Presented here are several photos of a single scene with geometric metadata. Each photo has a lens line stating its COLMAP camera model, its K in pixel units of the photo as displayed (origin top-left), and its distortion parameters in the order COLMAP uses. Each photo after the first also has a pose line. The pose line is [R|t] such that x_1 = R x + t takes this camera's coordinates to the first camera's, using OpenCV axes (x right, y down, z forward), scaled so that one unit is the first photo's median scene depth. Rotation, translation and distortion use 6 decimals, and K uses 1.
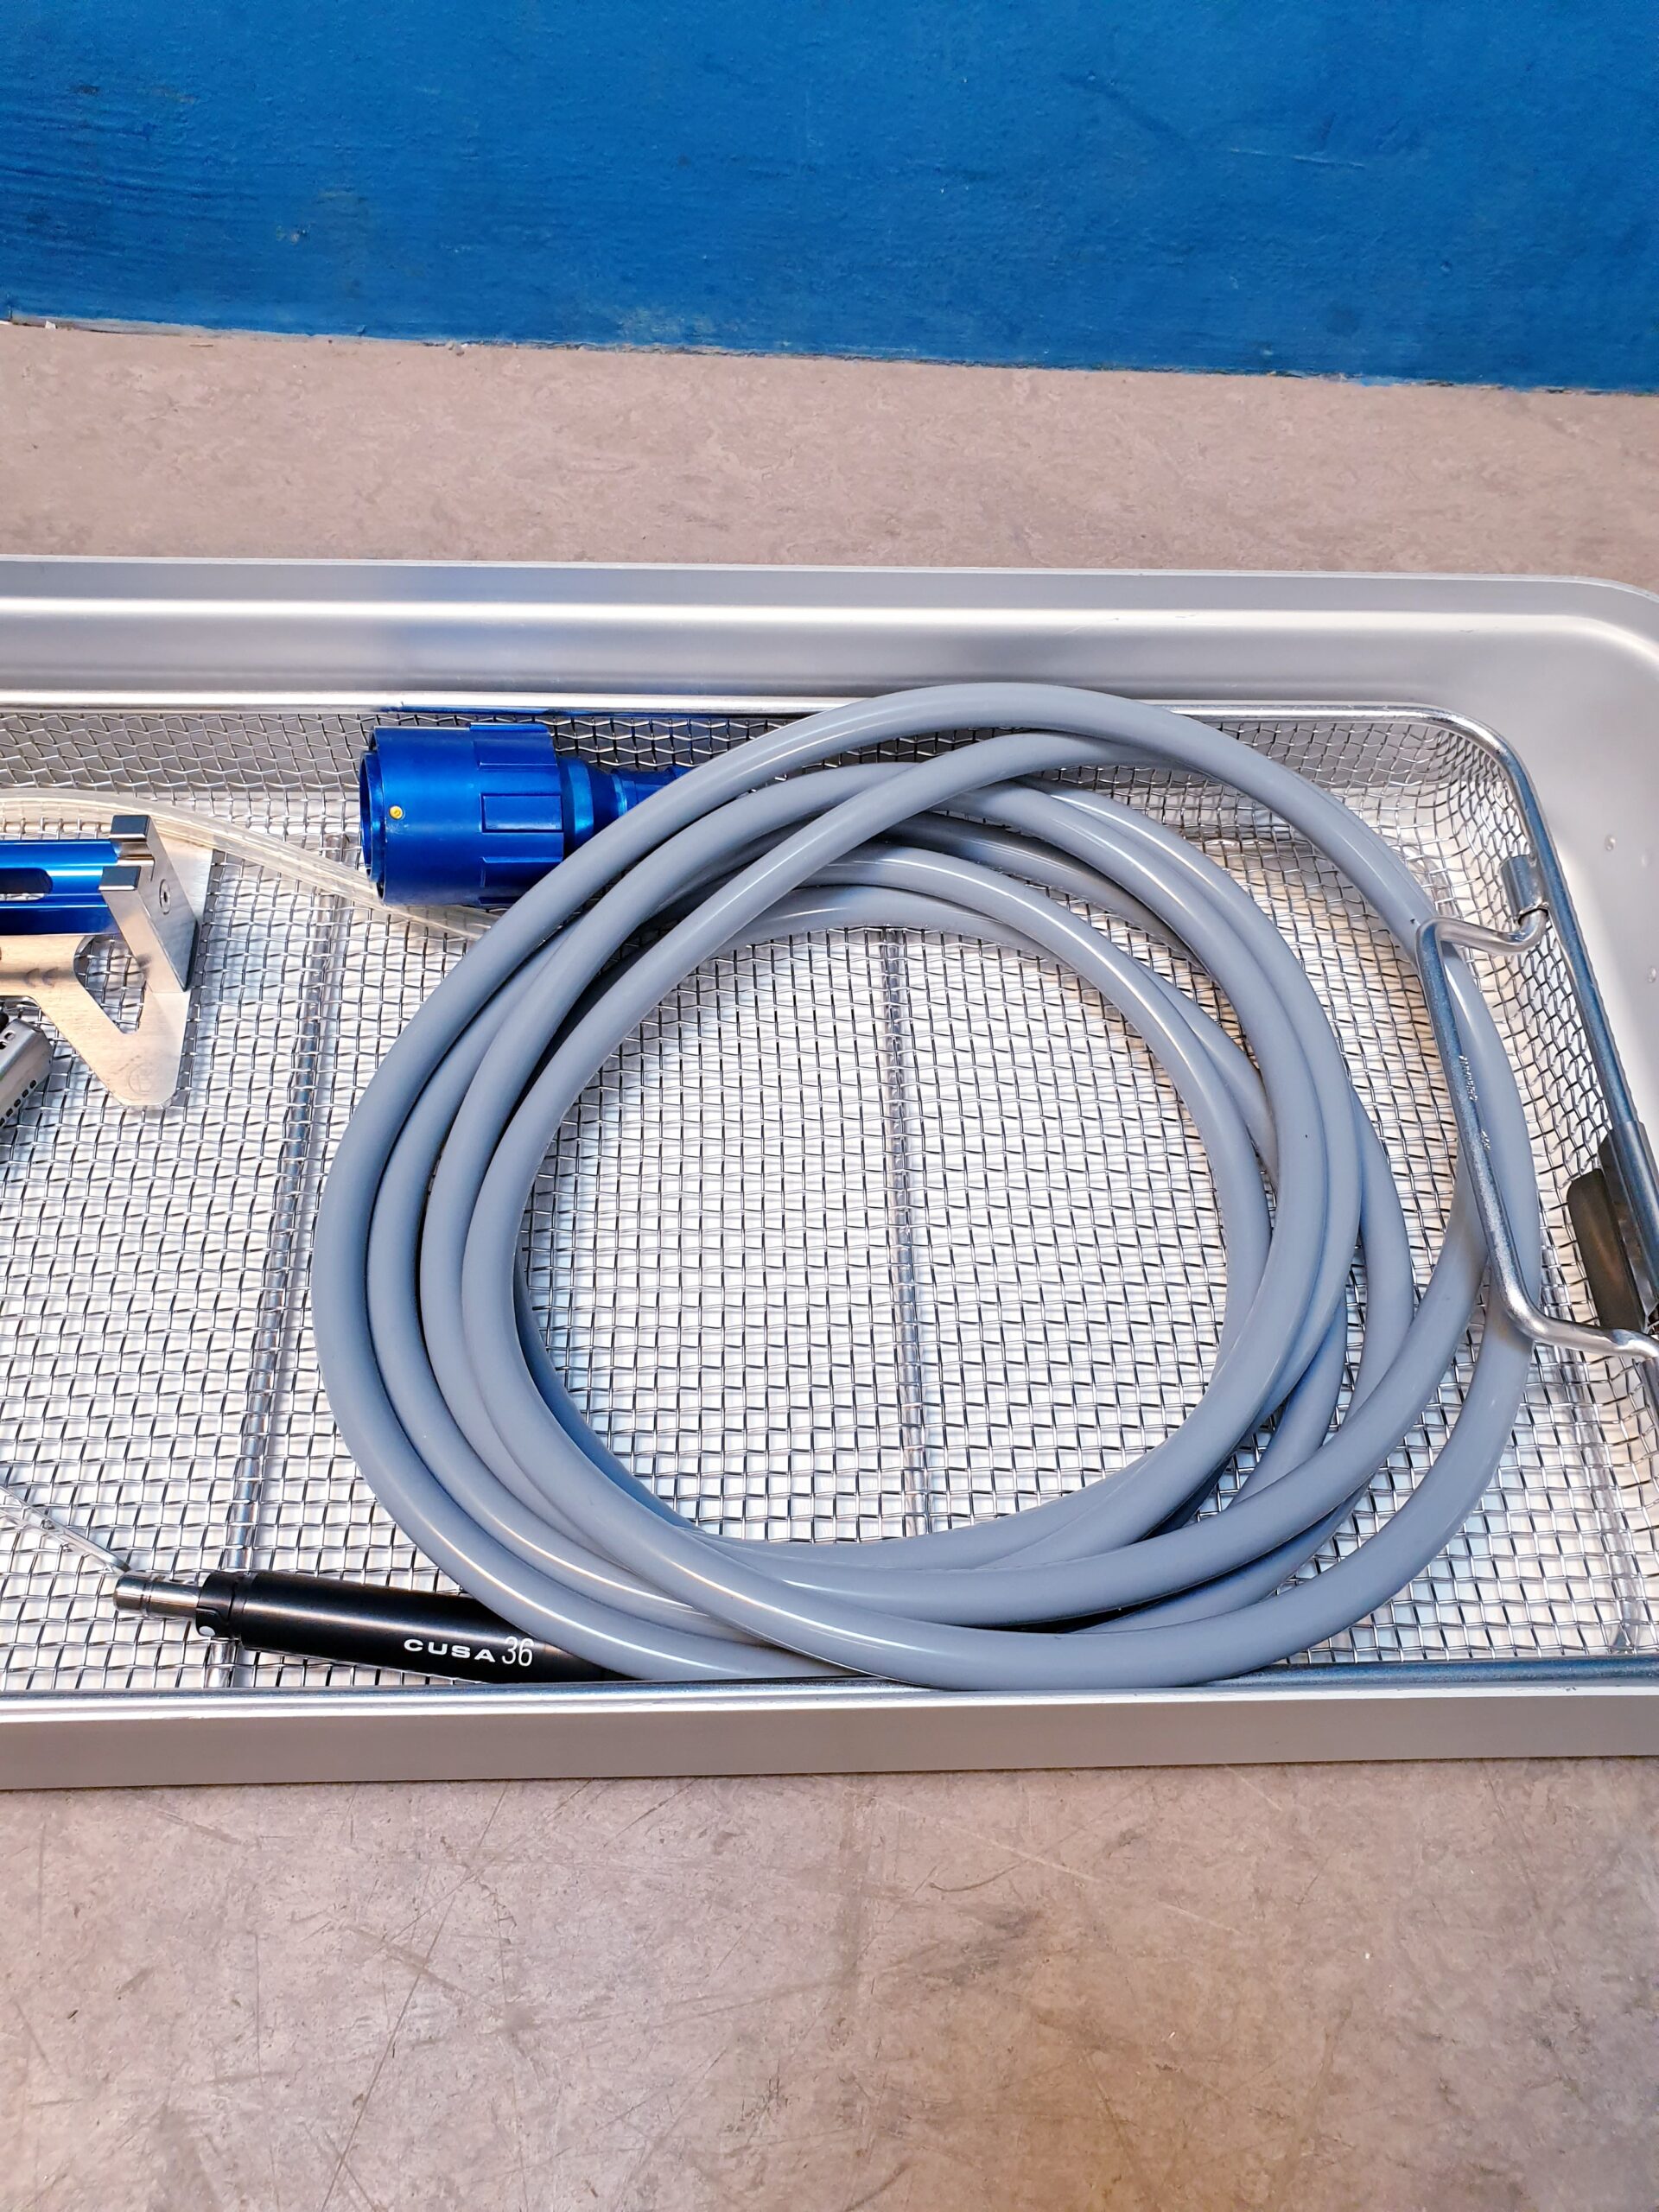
lens RADIAL K [[1706.4, 0, 829.5], [0, 1706.4, 1080.3], [0, 0, 1]] dist [-0.032266, 0.059142]
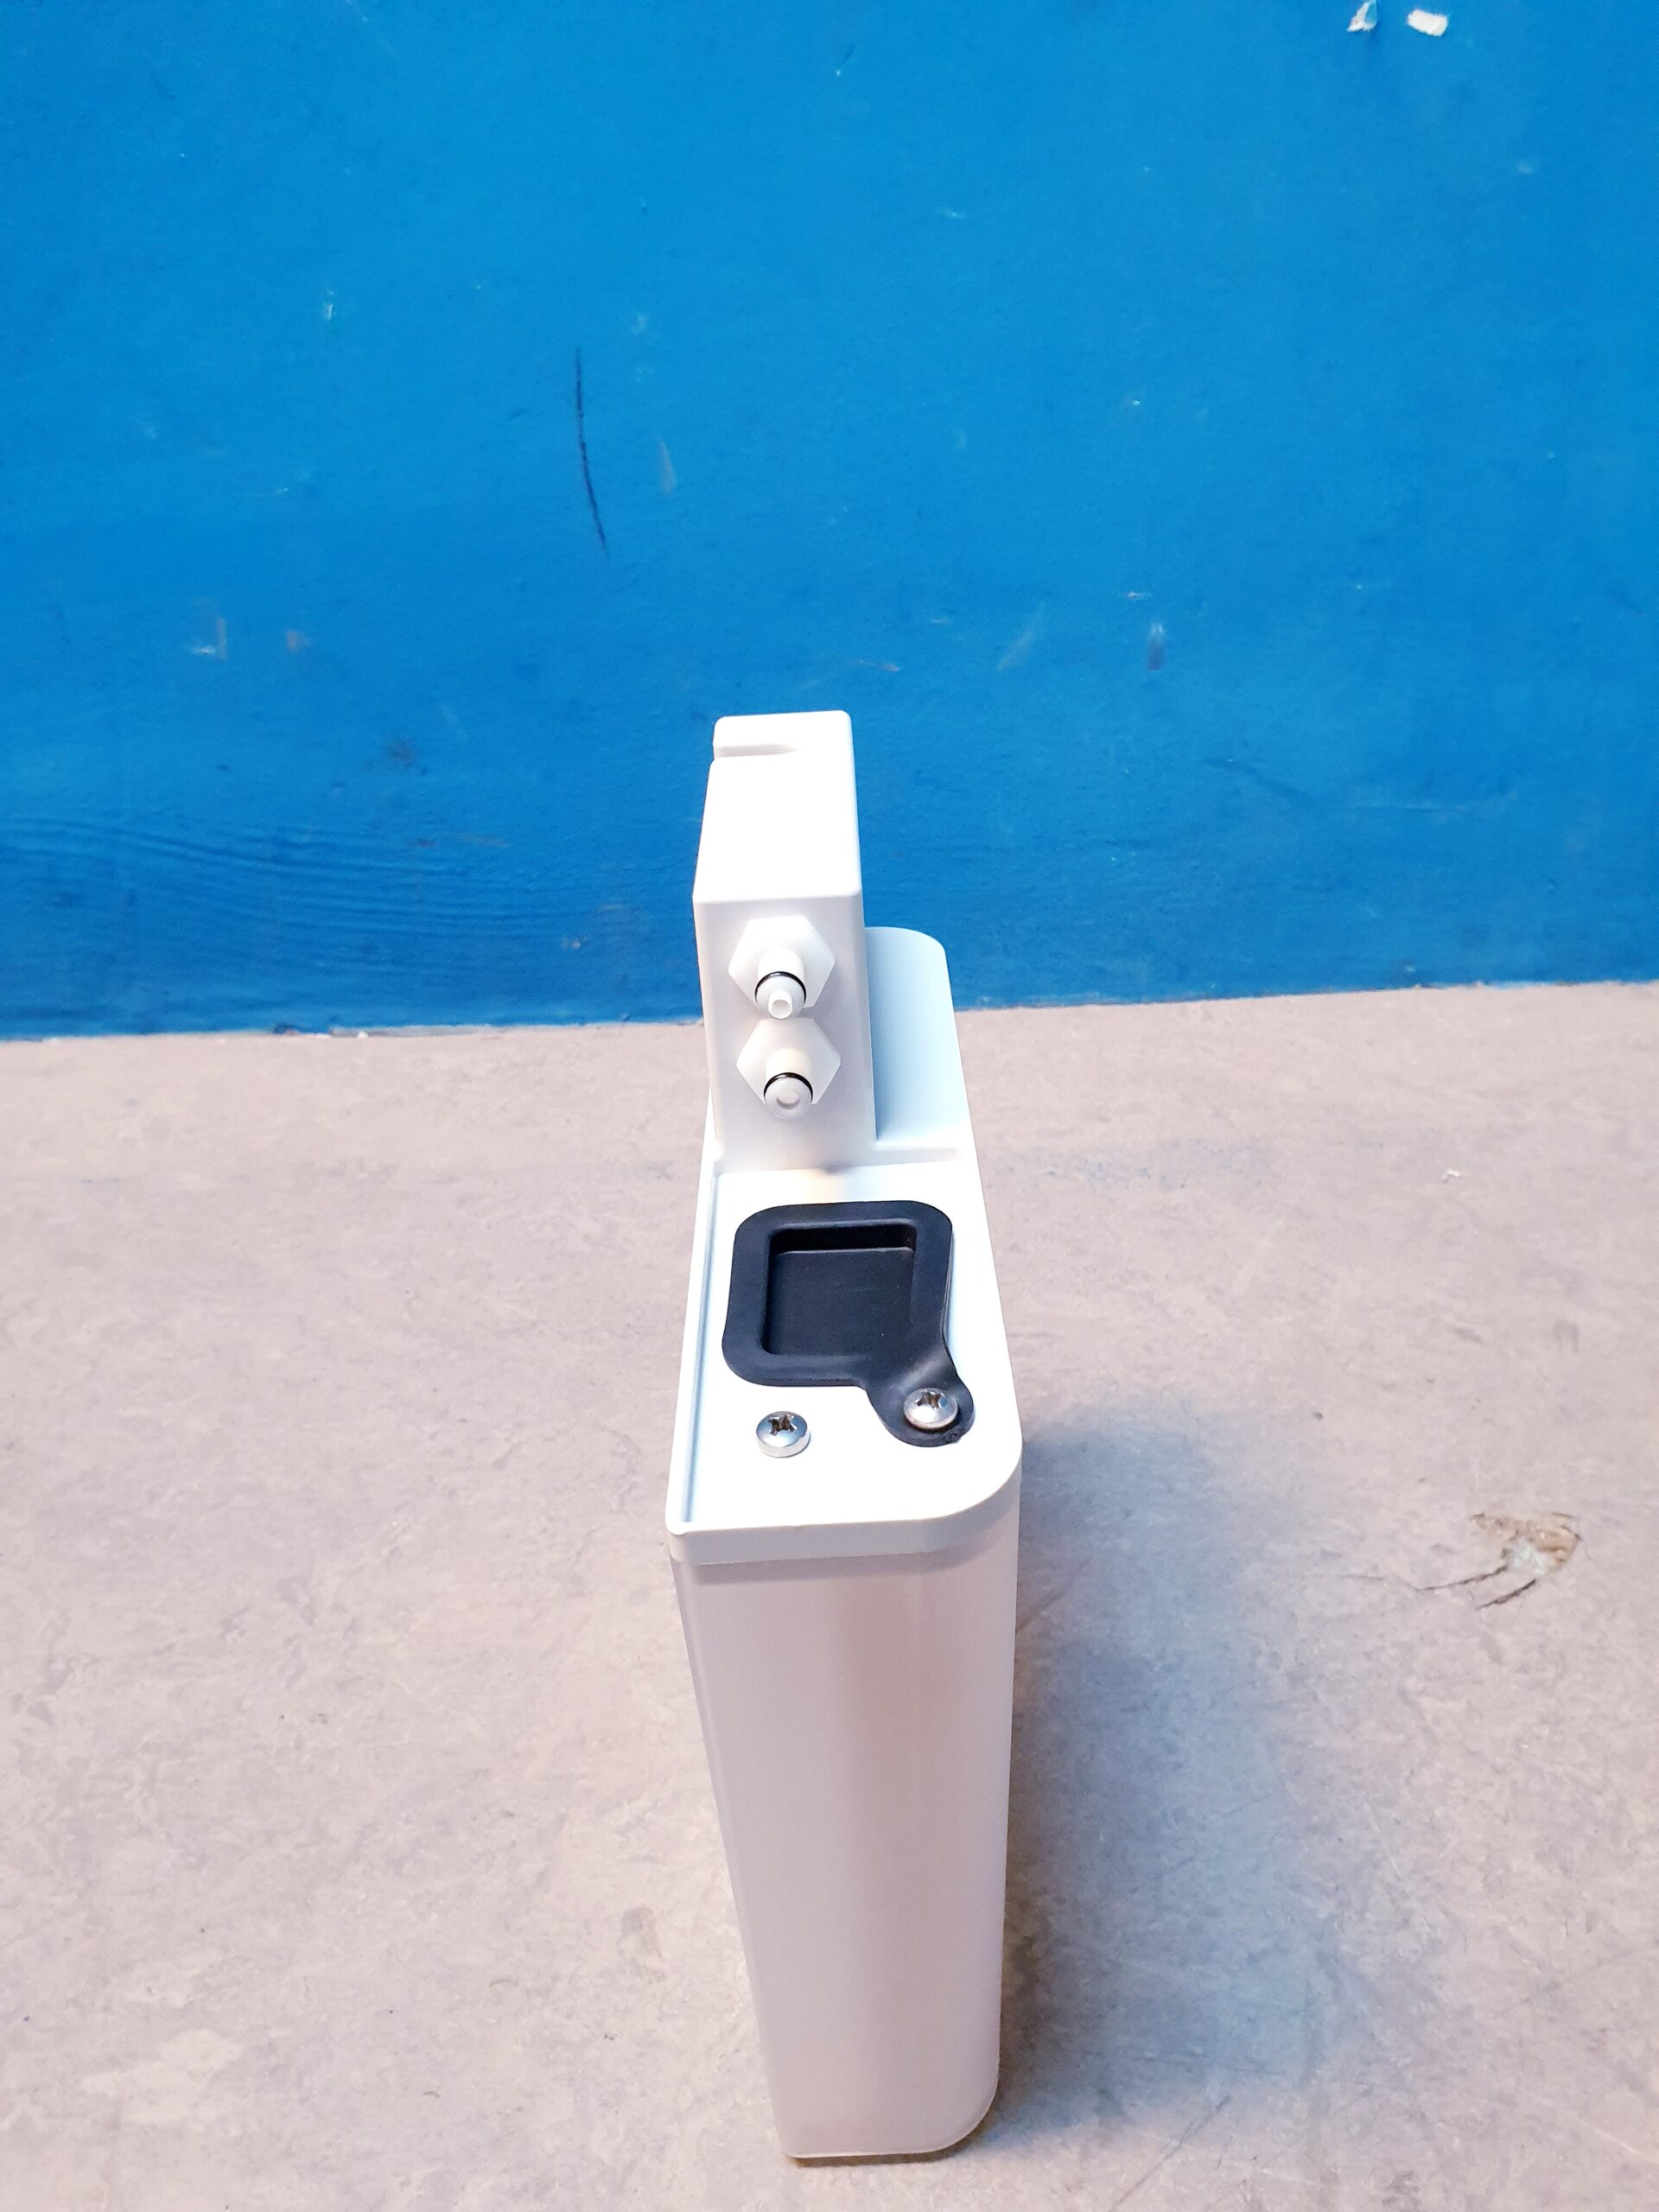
lens RADIAL K [[1717.9, 0, 845.5], [0, 1717.9, 1155.7], [0, 0, 1]] dist [-0.045159, 0.083430]
pose [[0.996130, -0.080248, -0.035848, -0.140651], [0.055508, 0.890636, -0.451317, 0.289123], [0.068144, 0.447580, 0.891644, 0.007552]]
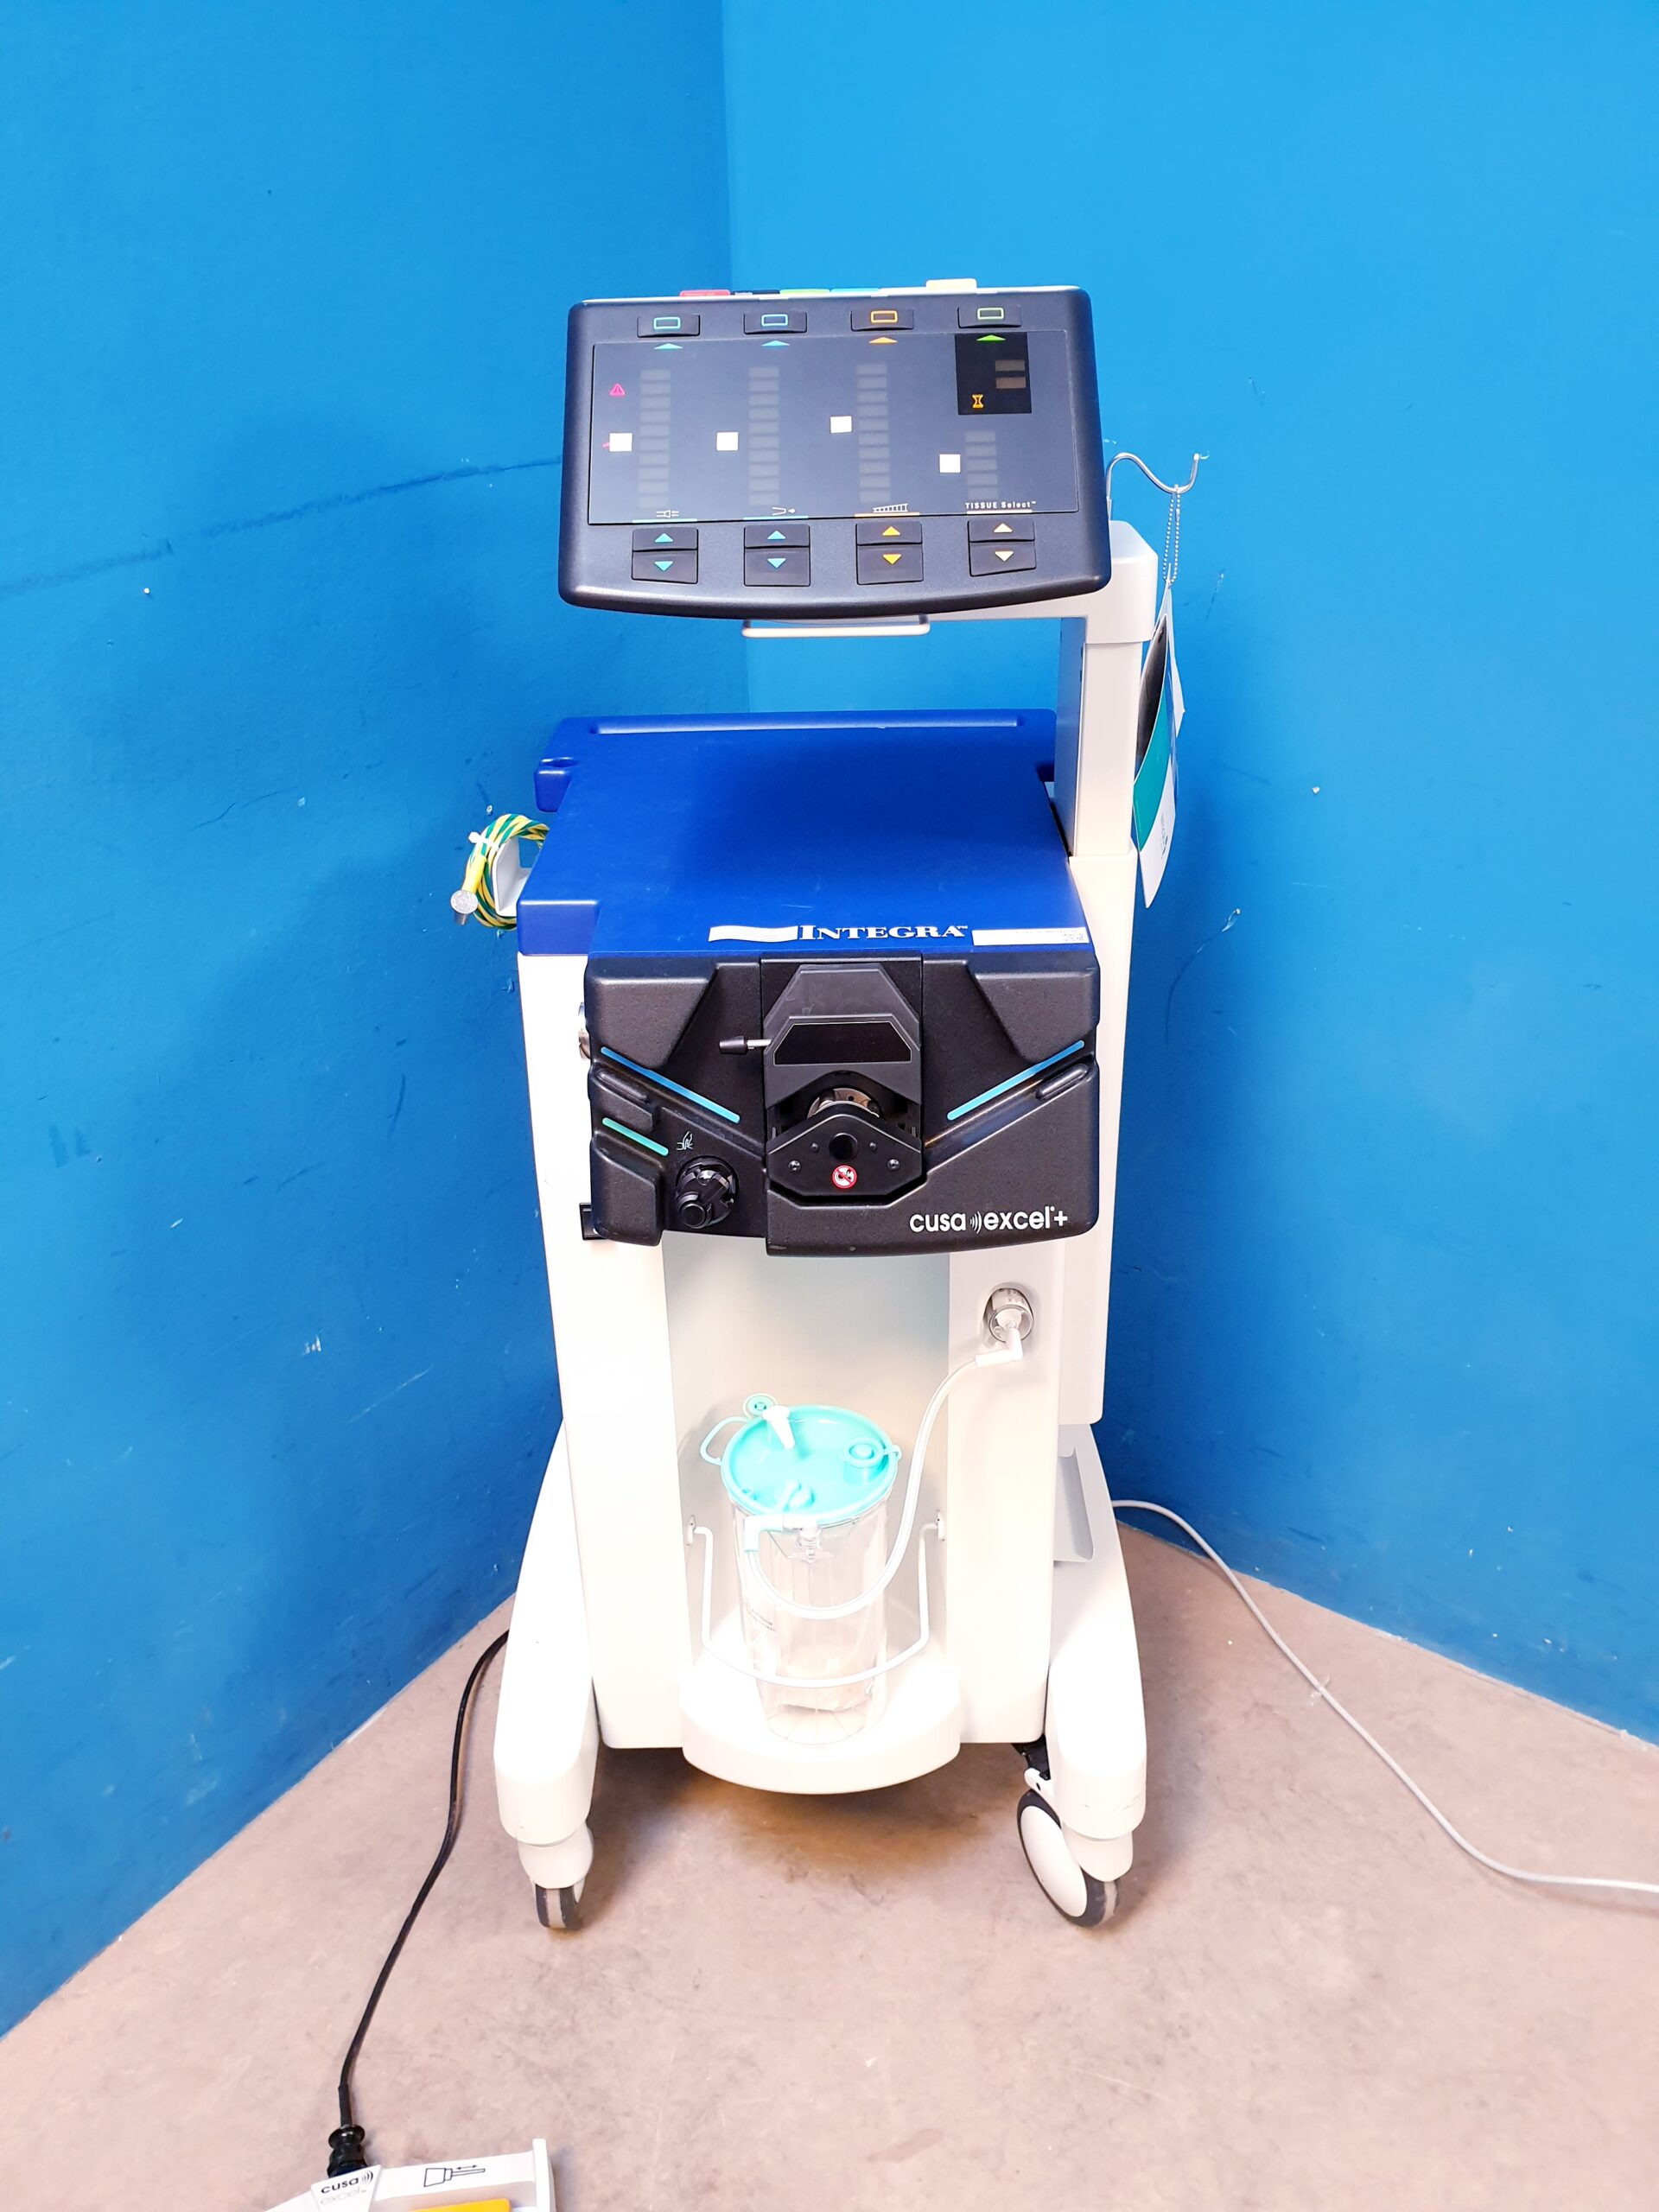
lens RADIAL K [[1711.2, 0, 829.0], [0, 1711.2, 1099.5], [0, 0, 1]] dist [-0.025105, 0.073781]
pose [[0.550715, -0.433229, 0.713460, -0.309010], [0.737316, 0.653146, -0.172525, 0.004334], [-0.391251, 0.621058, 0.679125, -3.121816]]
